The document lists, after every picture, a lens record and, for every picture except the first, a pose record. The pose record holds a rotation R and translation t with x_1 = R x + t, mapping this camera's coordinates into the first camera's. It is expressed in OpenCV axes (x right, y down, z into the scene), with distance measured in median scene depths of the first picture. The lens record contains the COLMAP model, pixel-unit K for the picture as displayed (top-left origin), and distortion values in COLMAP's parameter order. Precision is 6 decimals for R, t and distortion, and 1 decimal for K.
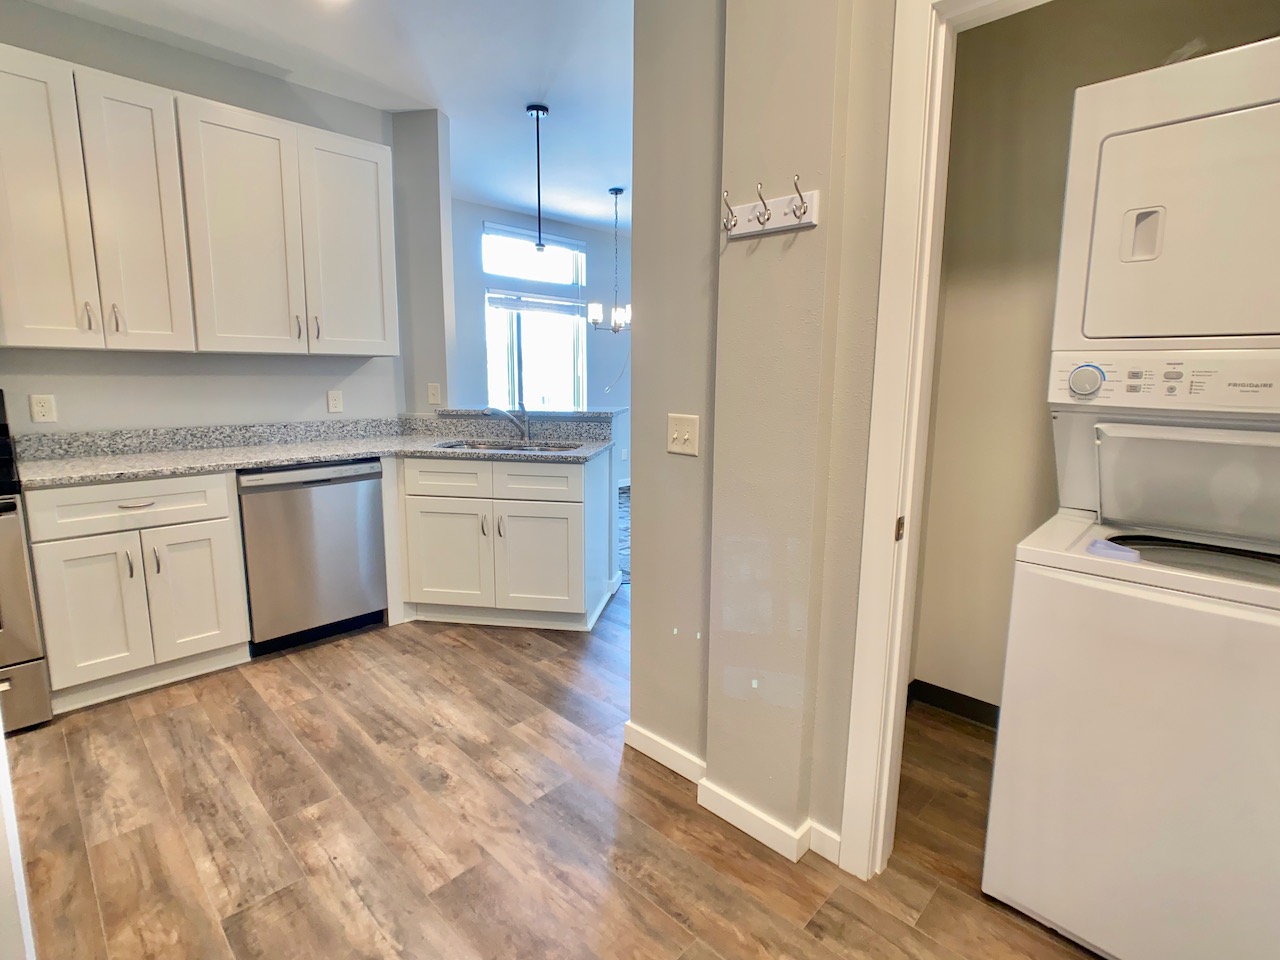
lens RADIAL K [[632.9, 0, 646.6], [0, 632.9, 470.6], [0, 0, 1]] dist [-0.021780, 0.011606]
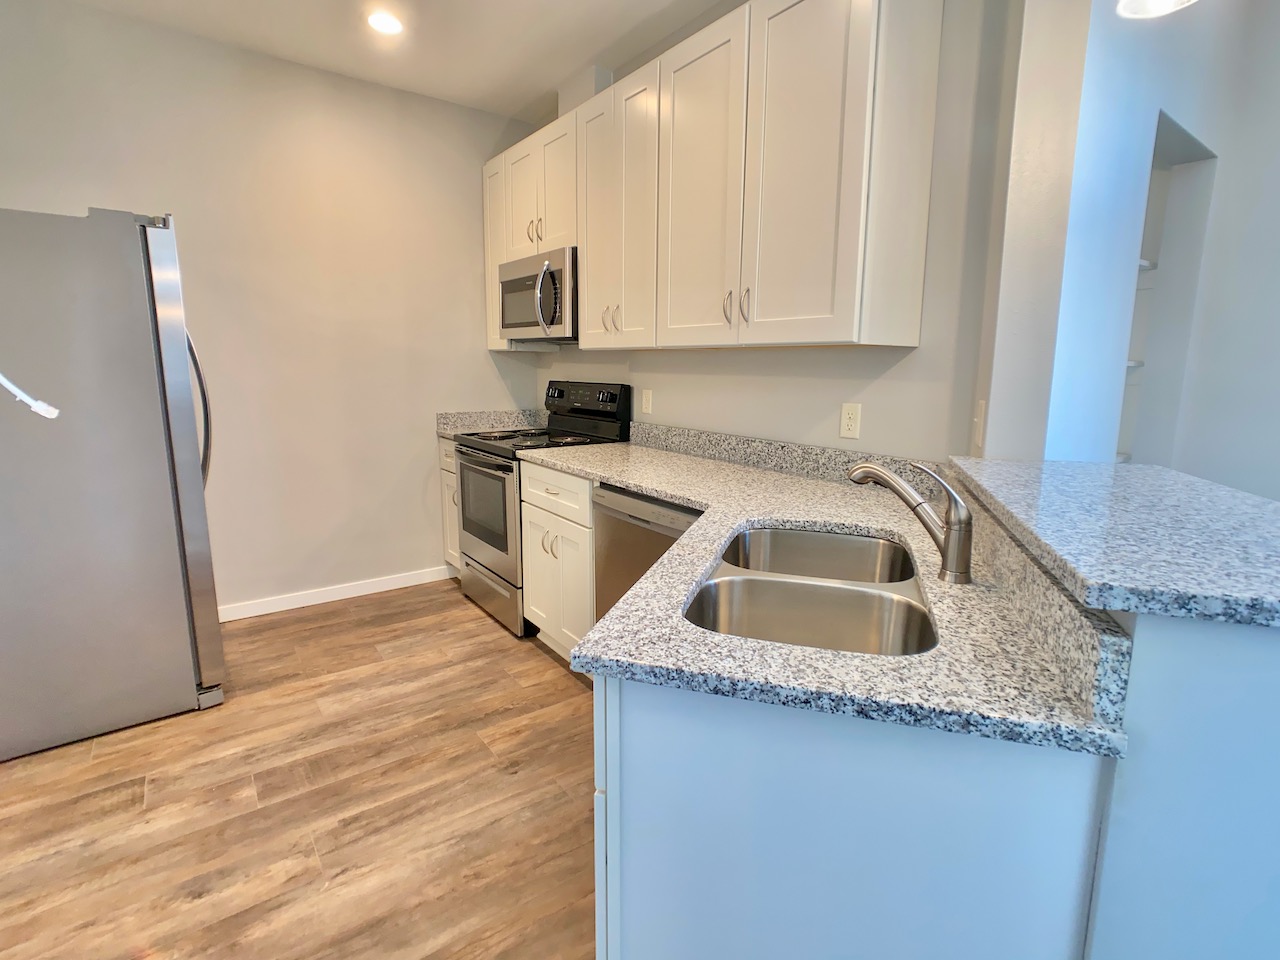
lens RADIAL K [[632.9, 0, 651.8], [0, 632.9, 477.1], [0, 0, 1]] dist [-0.021780, 0.011606]
pose [[-0.159975, 0.156877, -0.974575, 0.215953], [-0.168587, 0.968443, 0.183564, -0.200018], [0.972618, 0.193667, -0.128480, 1.320252]]
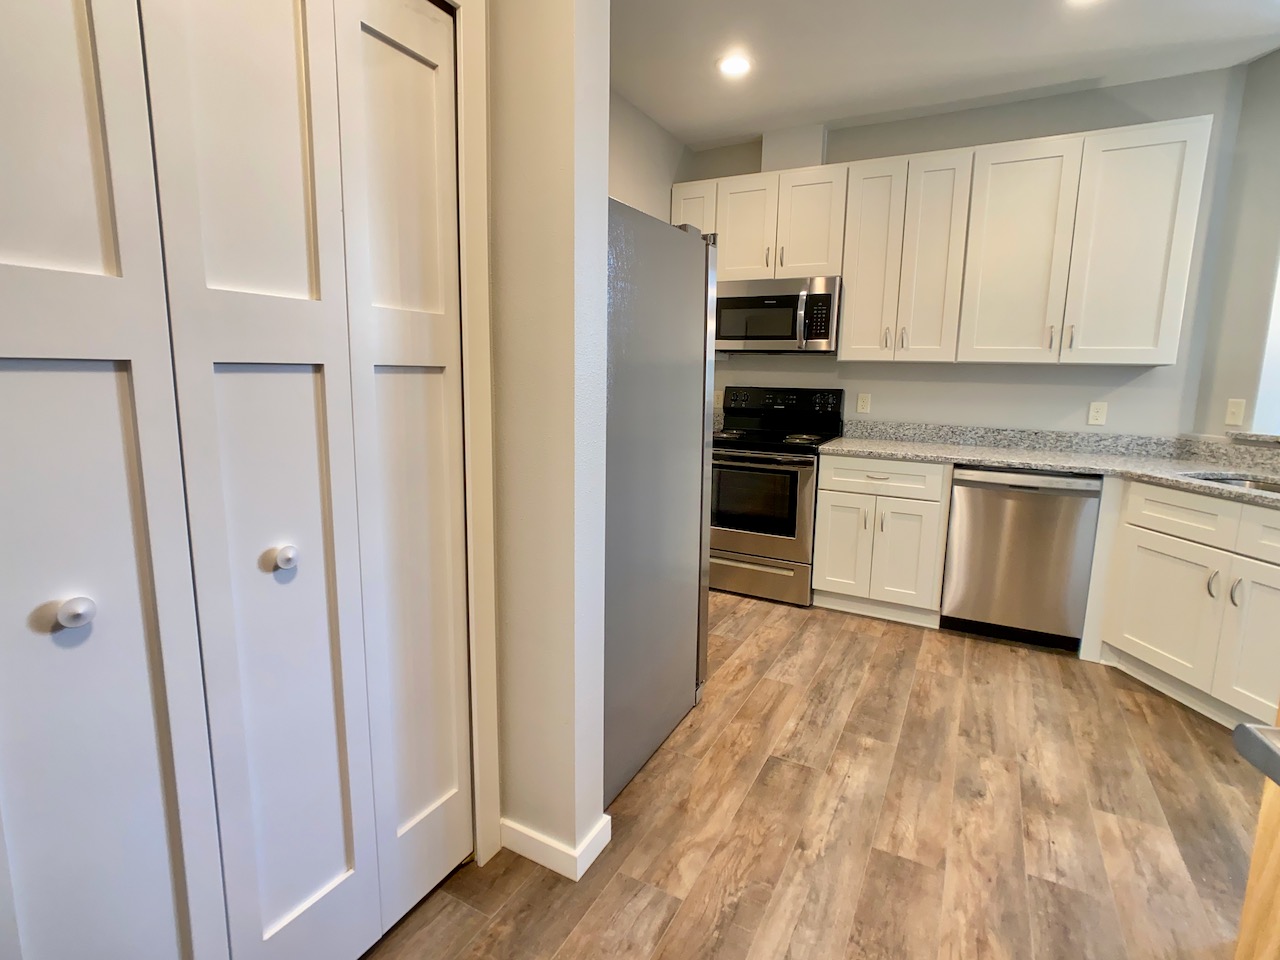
lens RADIAL K [[632.9, 0, 651.9], [0, 632.9, 471.8], [0, 0, 1]] dist [-0.021780, 0.011606]
pose [[0.276837, 0.147238, -0.949570, 0.333530], [-0.164598, 0.980852, 0.104101, -0.017247], [0.946715, 0.127479, 0.295771, 0.145798]]
